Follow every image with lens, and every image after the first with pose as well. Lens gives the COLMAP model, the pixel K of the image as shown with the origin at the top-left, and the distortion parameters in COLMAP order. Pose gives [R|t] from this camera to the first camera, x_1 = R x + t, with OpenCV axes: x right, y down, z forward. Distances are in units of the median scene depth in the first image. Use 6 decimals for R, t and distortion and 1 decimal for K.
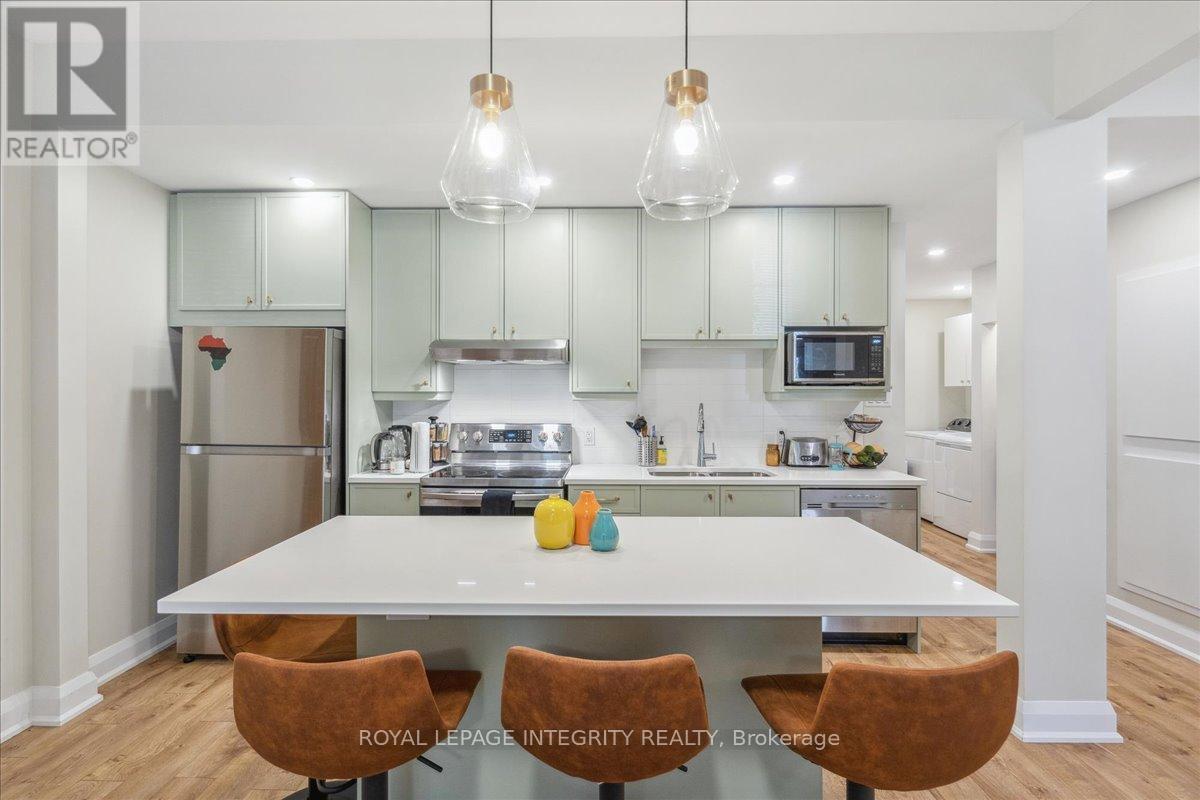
lens RADIAL K [[551.4, 0, 602.1], [0, 551.4, 396.8], [0, 0, 1]] dist [0.000894, -0.000887]
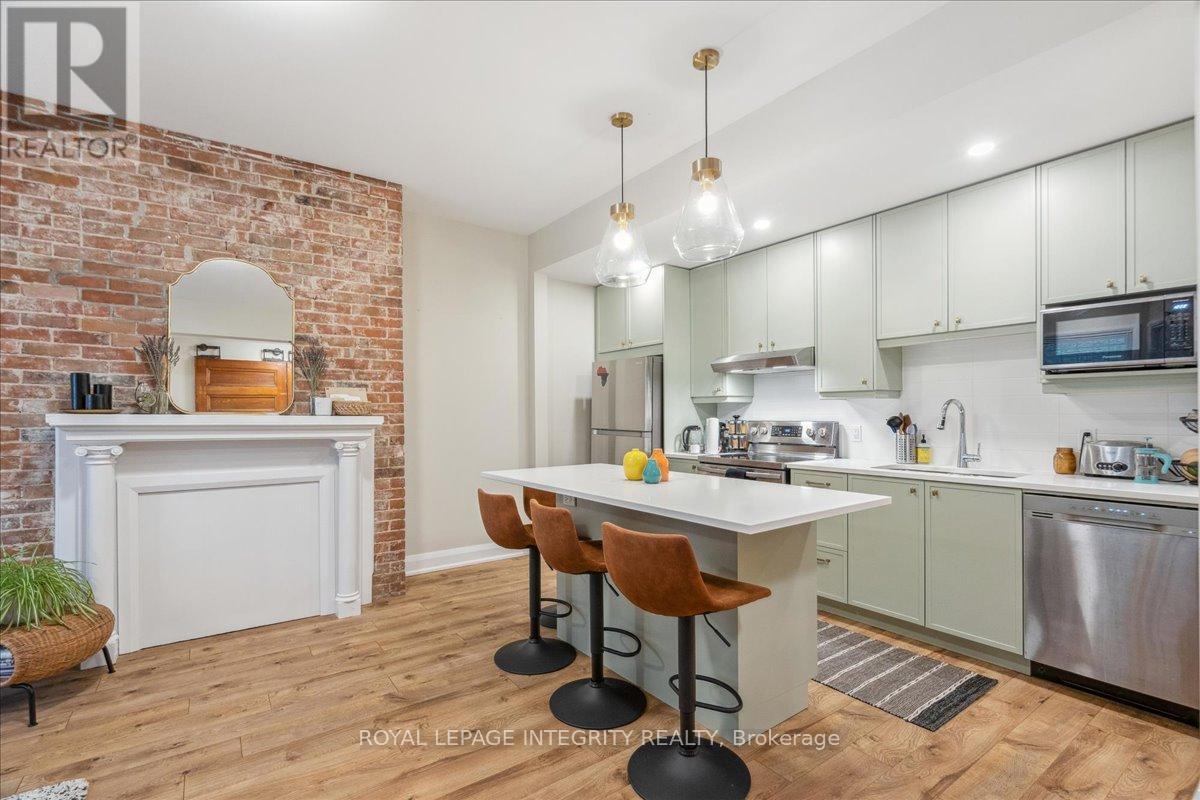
lens RADIAL K [[551.4, 0, 604.4], [0, 551.4, 412.5], [0, 0, 1]] dist [0.000894, -0.000887]
pose [[0.602170, -0.007022, -0.798337, 0.594035], [0.004192, 0.999975, -0.005634, 0.038469], [0.798357, 0.000046, 0.602184, -0.041935]]
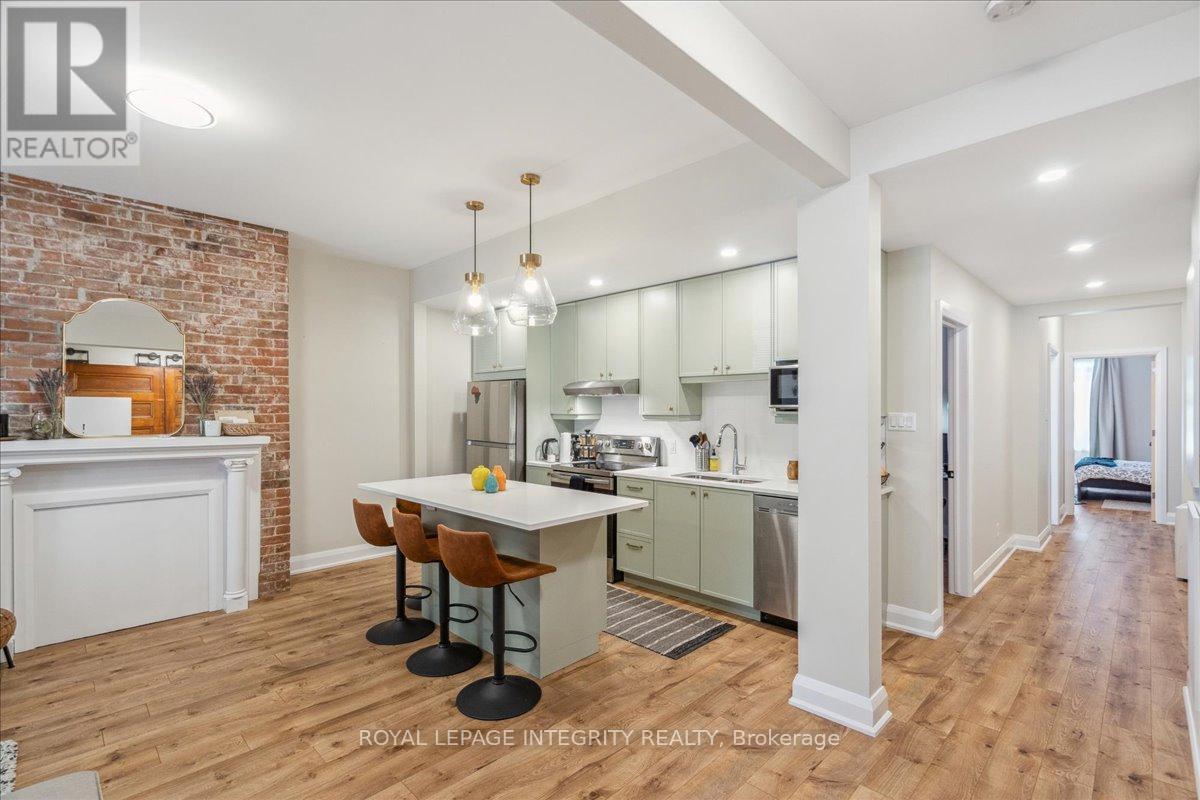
lens RADIAL K [[551.4, 0, 604.0], [0, 551.4, 408.1], [0, 0, 1]] dist [0.000894, -0.000887]
pose [[0.725649, -0.002799, -0.688060, 0.878417], [0.000262, 0.999993, -0.003792, -0.020873], [0.688065, 0.002571, 0.725644, -0.122272]]
